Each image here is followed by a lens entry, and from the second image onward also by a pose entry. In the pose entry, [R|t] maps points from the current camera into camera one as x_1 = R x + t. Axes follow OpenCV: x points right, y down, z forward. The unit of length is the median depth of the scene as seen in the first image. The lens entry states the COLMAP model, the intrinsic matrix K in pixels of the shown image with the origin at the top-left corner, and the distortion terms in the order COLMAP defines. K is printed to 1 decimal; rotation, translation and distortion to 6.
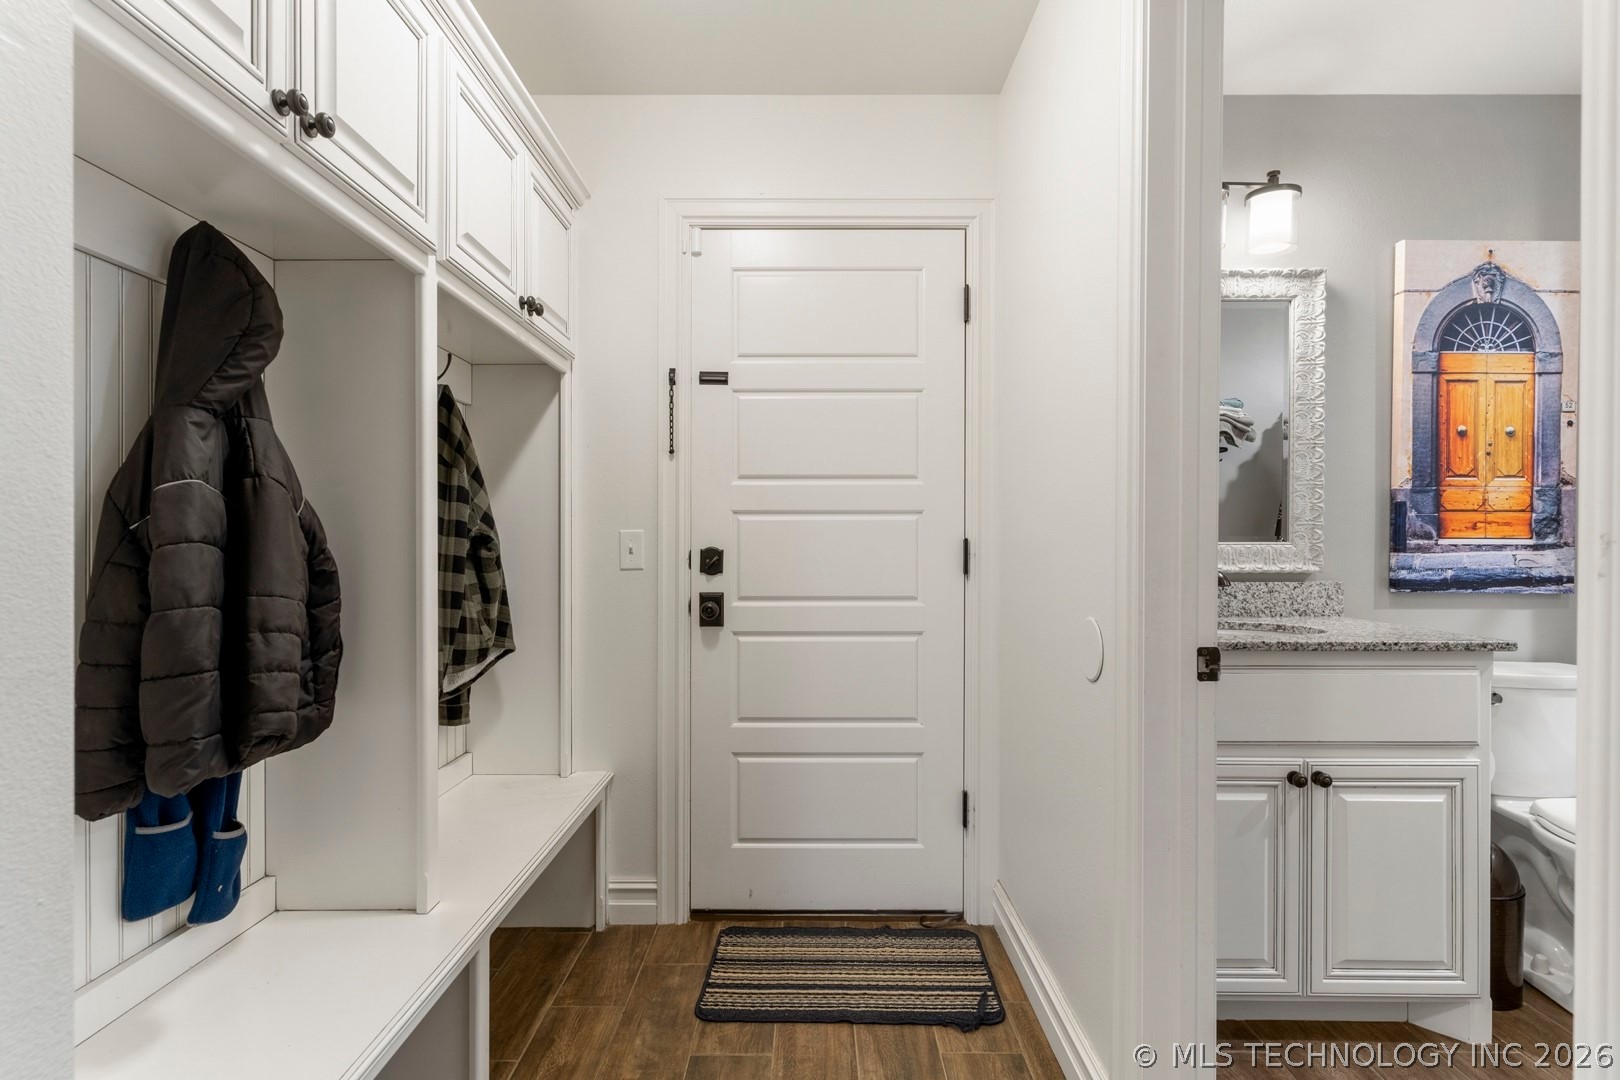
lens RADIAL K [[766.6, 0, 806.6], [0, 766.6, 543.7], [0, 0, 1]] dist [0.000121, 0.000630]
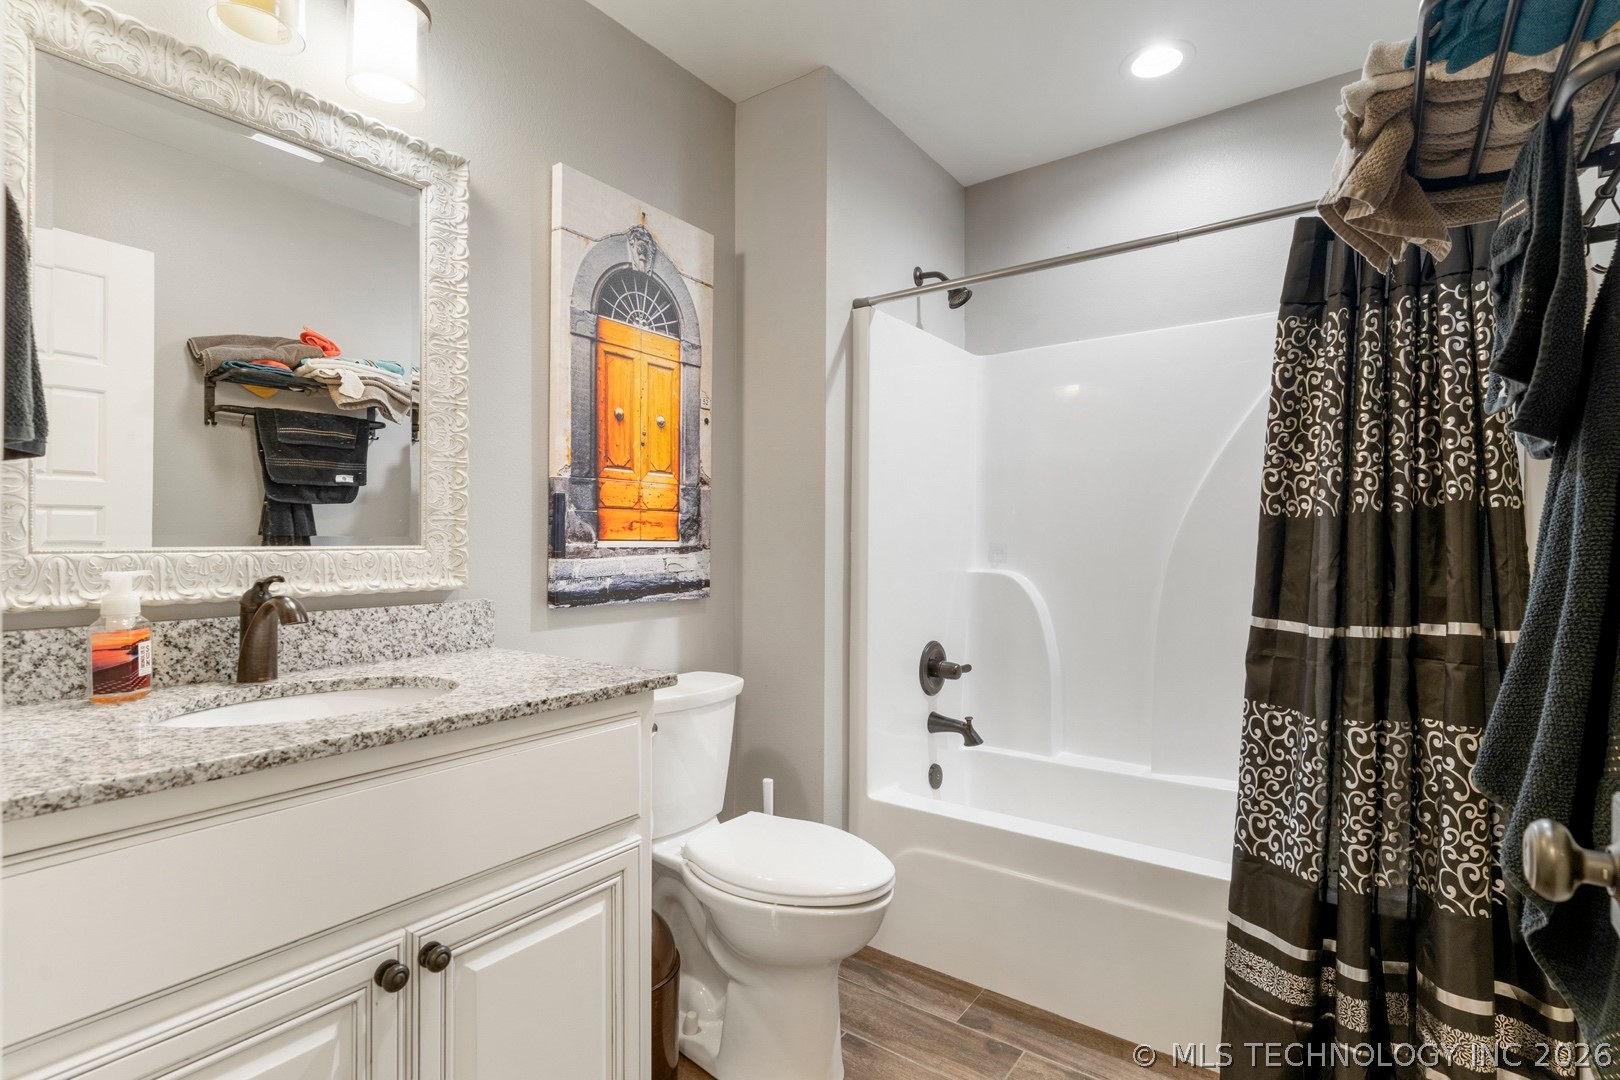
lens RADIAL K [[766.6, 0, 806.6], [0, 766.6, 543.7], [0, 0, 1]] dist [0.000121, 0.000630]
pose [[0.580706, -0.002687, 0.814109, 0.281860], [0.003146, 0.999994, 0.001057, -0.003530], [-0.814107, 0.001948, 0.580711, 0.336467]]
